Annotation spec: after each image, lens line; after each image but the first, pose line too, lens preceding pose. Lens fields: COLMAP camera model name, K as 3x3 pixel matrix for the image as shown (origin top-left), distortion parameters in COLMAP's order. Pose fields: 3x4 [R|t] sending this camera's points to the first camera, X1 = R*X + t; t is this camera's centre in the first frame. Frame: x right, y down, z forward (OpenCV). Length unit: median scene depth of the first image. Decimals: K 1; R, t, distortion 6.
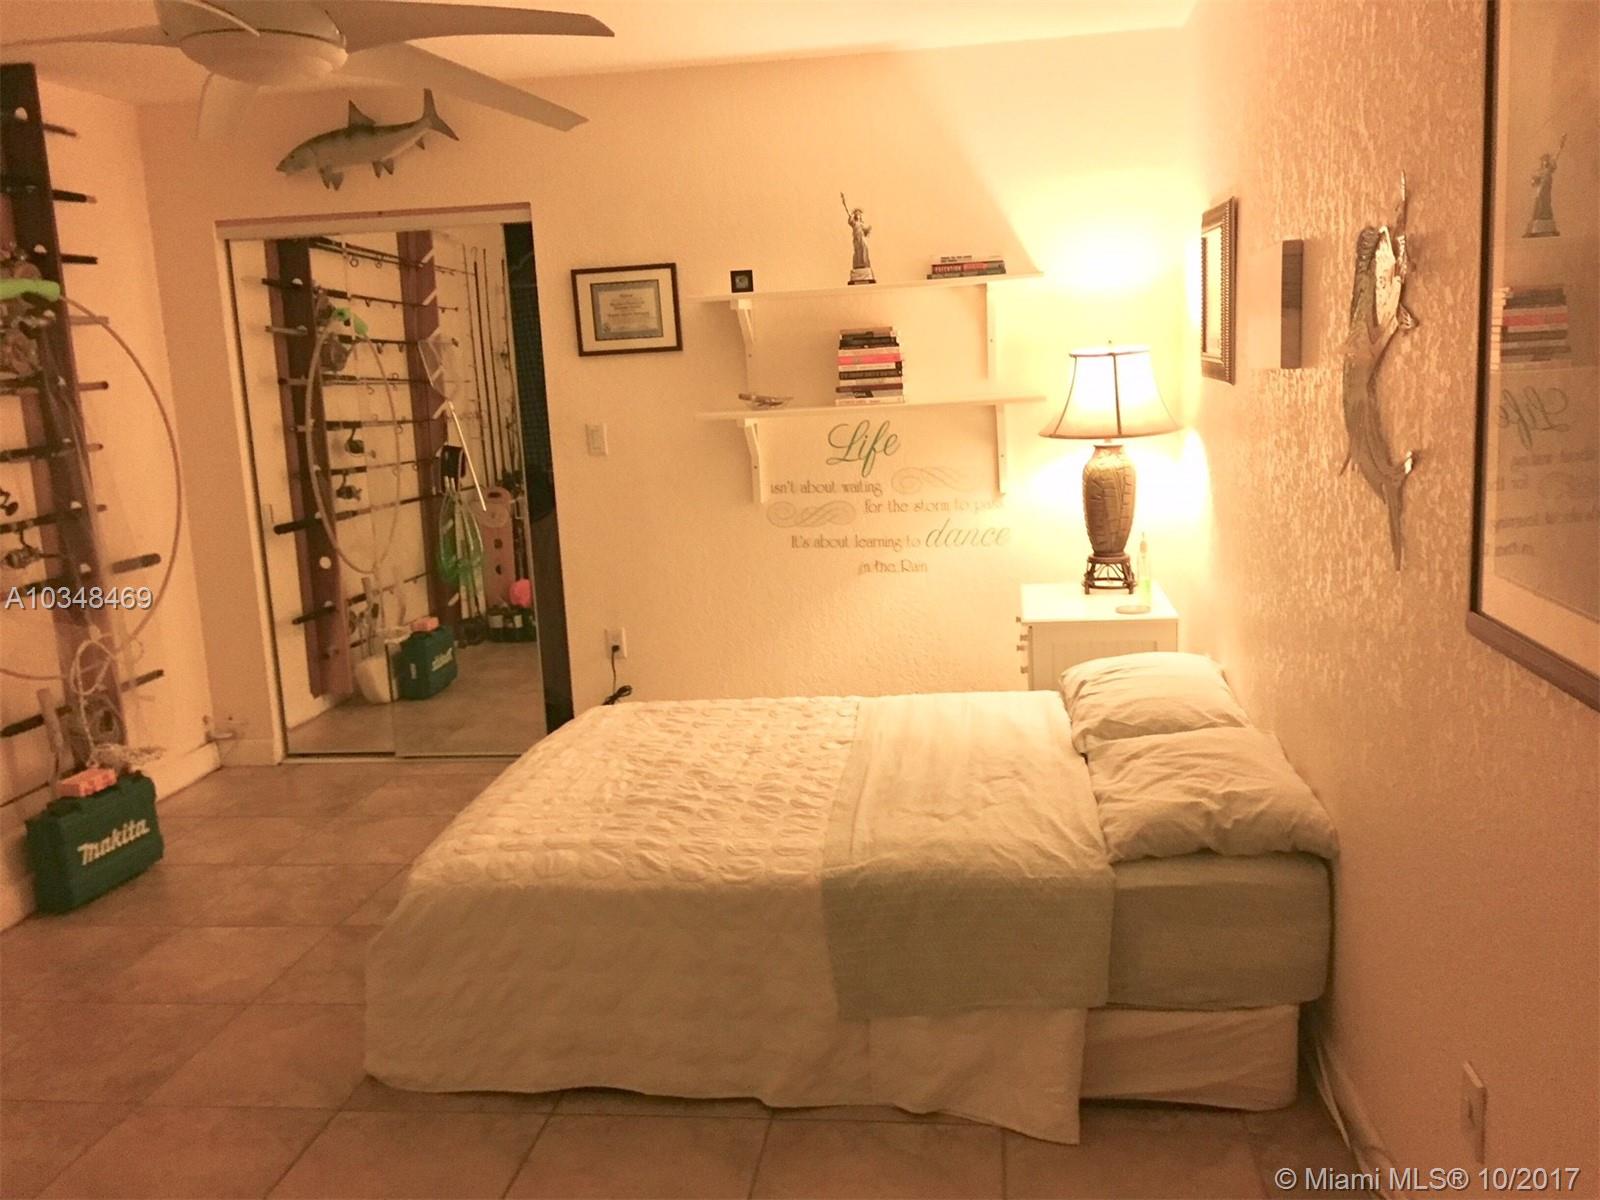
lens RADIAL K [[1370.9, 0, 795.7], [0, 1370.9, 595.6], [0, 0, 1]] dist [0.084097, -0.103928]
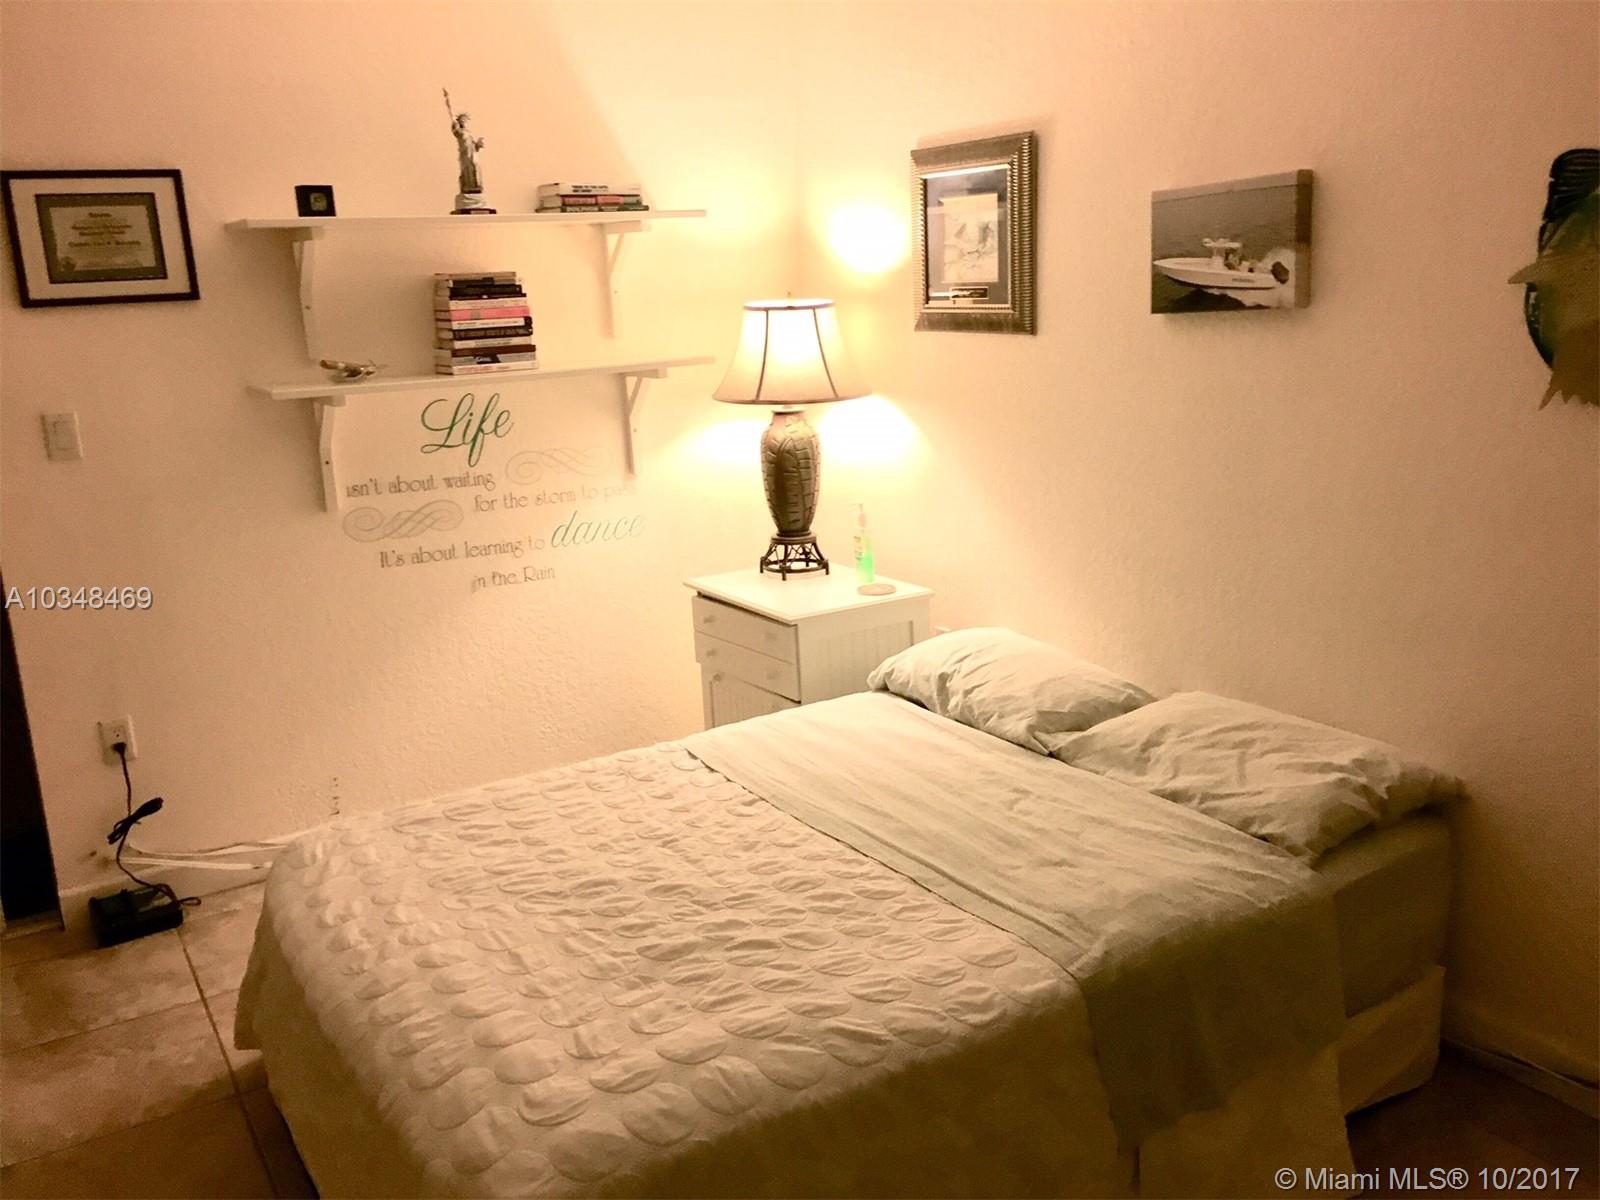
lens RADIAL K [[1370.9, 0, 795.7], [0, 1370.9, 595.6], [0, 0, 1]] dist [0.084097, -0.103928]
pose [[0.772907, -0.125157, 0.622054, -0.323002], [0.116811, 0.991664, 0.054383, -0.037296], [-0.623675, 0.030630, 0.781083, 0.296879]]
